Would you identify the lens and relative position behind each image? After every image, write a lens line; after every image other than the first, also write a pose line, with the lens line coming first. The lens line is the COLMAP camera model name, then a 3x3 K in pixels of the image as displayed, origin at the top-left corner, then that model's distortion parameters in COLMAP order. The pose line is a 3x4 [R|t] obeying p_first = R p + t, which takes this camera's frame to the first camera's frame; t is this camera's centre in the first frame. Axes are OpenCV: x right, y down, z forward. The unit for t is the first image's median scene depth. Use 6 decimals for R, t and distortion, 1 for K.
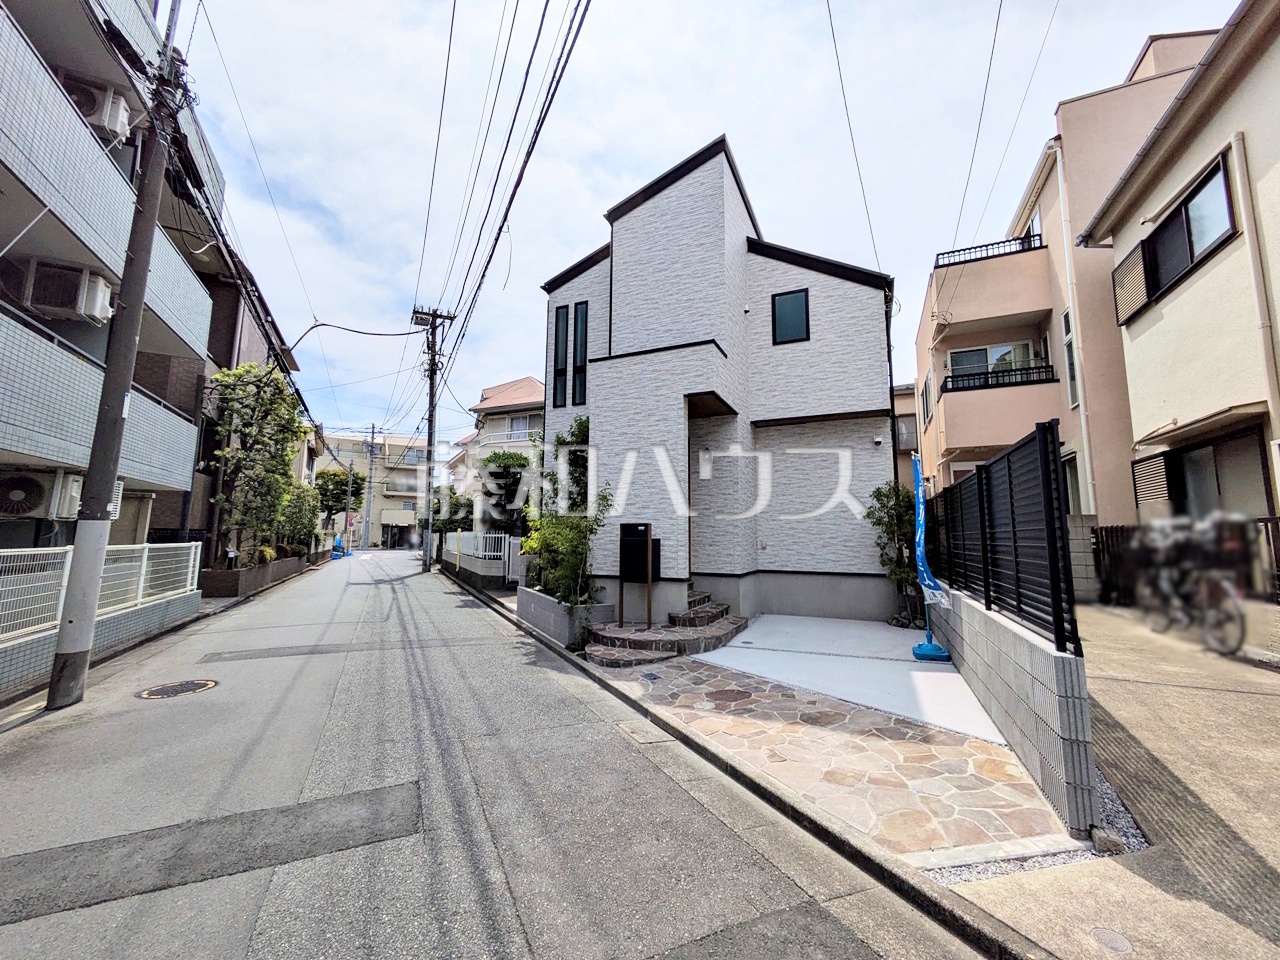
lens RADIAL K [[506.6, 0, 640.2], [0, 506.6, 477.2], [0, 0, 1]] dist [-0.002438, 0.003067]
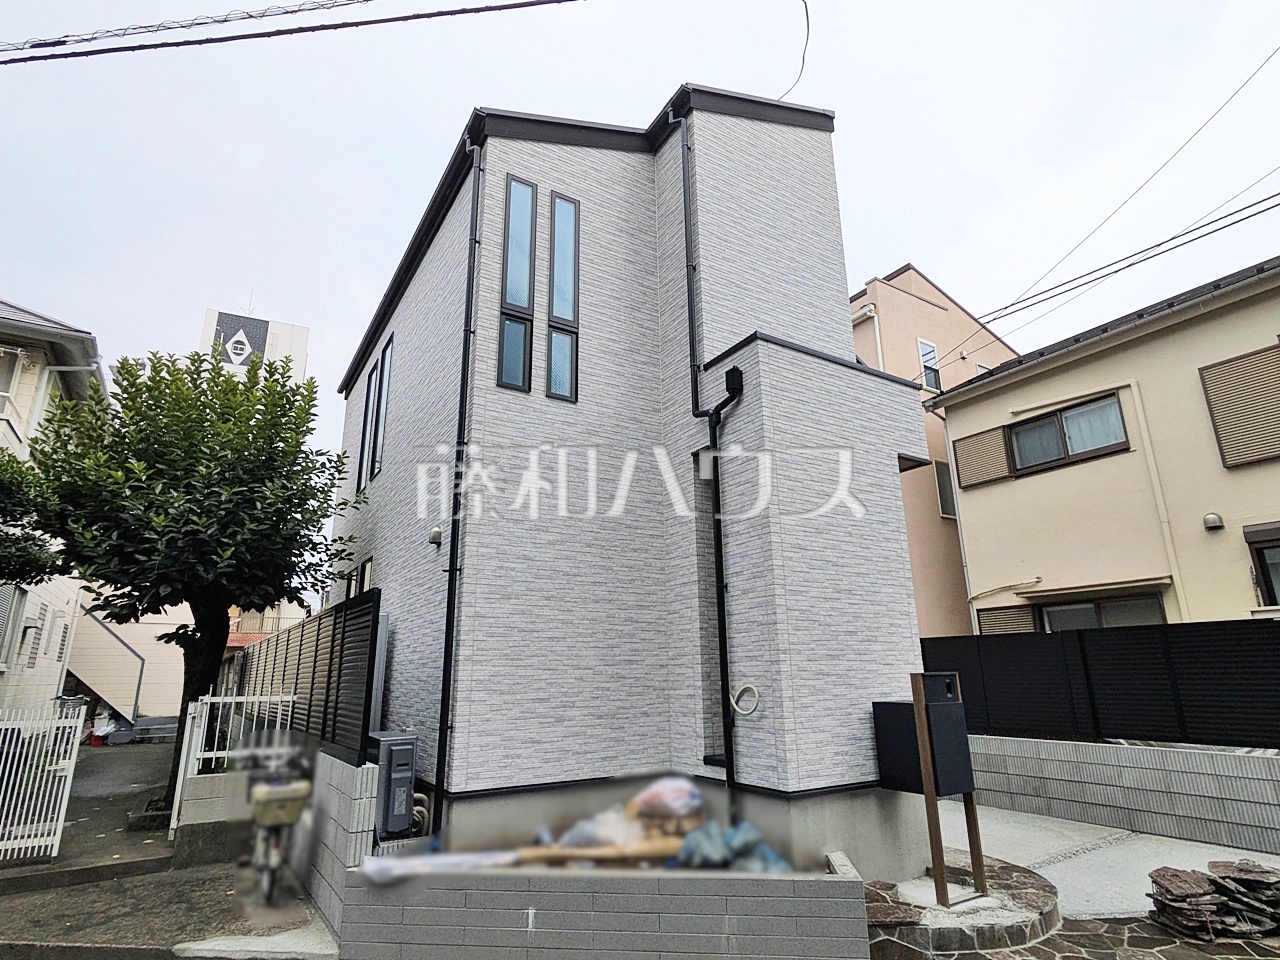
lens RADIAL K [[679.1, 0, 641.6], [0, 679.1, 486.7], [0, 0, 1]] dist [-0.000247, 0.001165]
pose [[0.546500, 0.208753, 0.811024, -0.621921], [-0.081779, 0.977108, -0.196396, 0.052498], [-0.833456, 0.041006, 0.551062, 0.679178]]
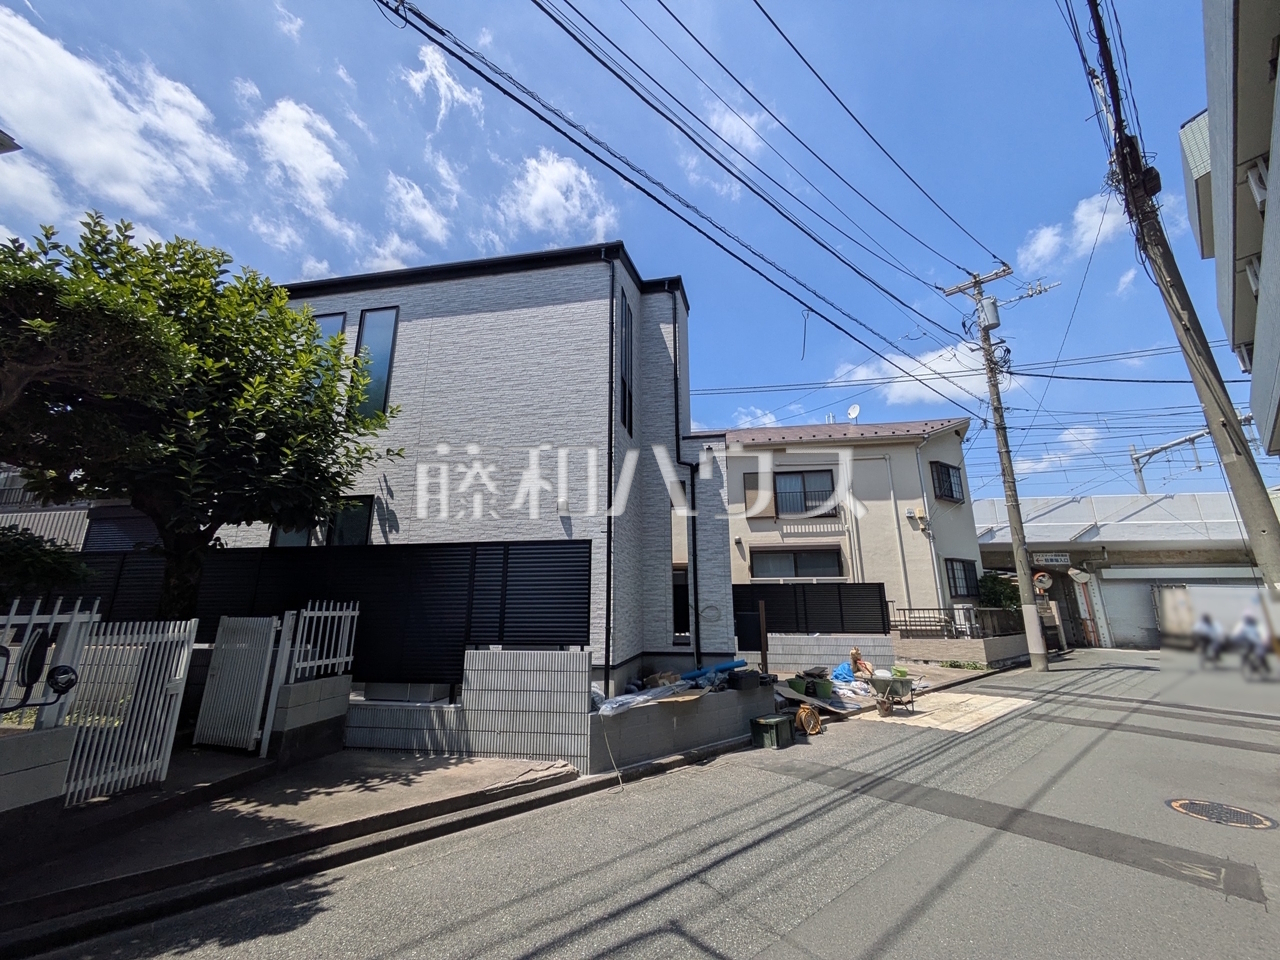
lens RADIAL K [[506.6, 0, 644.1], [0, 506.6, 475.0], [0, 0, 1]] dist [-0.000838, -0.000224]
pose [[-0.259832, 0.236632, 0.936212, -0.920533], [-0.114615, 0.955100, -0.273216, 0.133357], [-0.958828, -0.178294, -0.221044, 1.266990]]
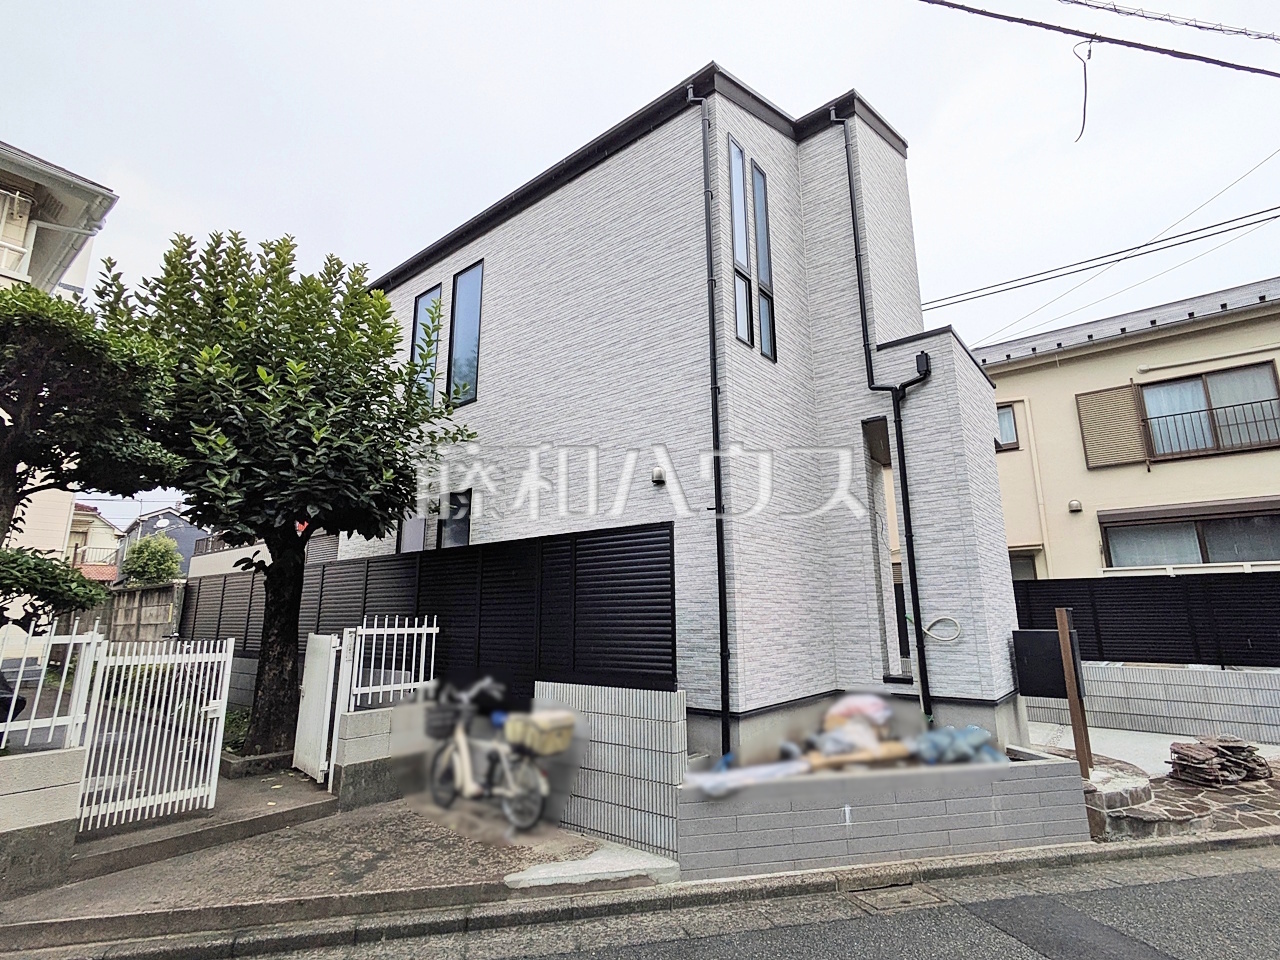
lens RADIAL K [[627.5, 0, 643.8], [0, 627.5, 477.9], [0, 0, 1]] dist [0.001028, 0.000660]
pose [[0.243925, 0.198205, 0.949324, -0.788734], [-0.106443, 0.978450, -0.176936, 0.102635], [-0.963935, -0.057890, 0.259766, 1.060573]]
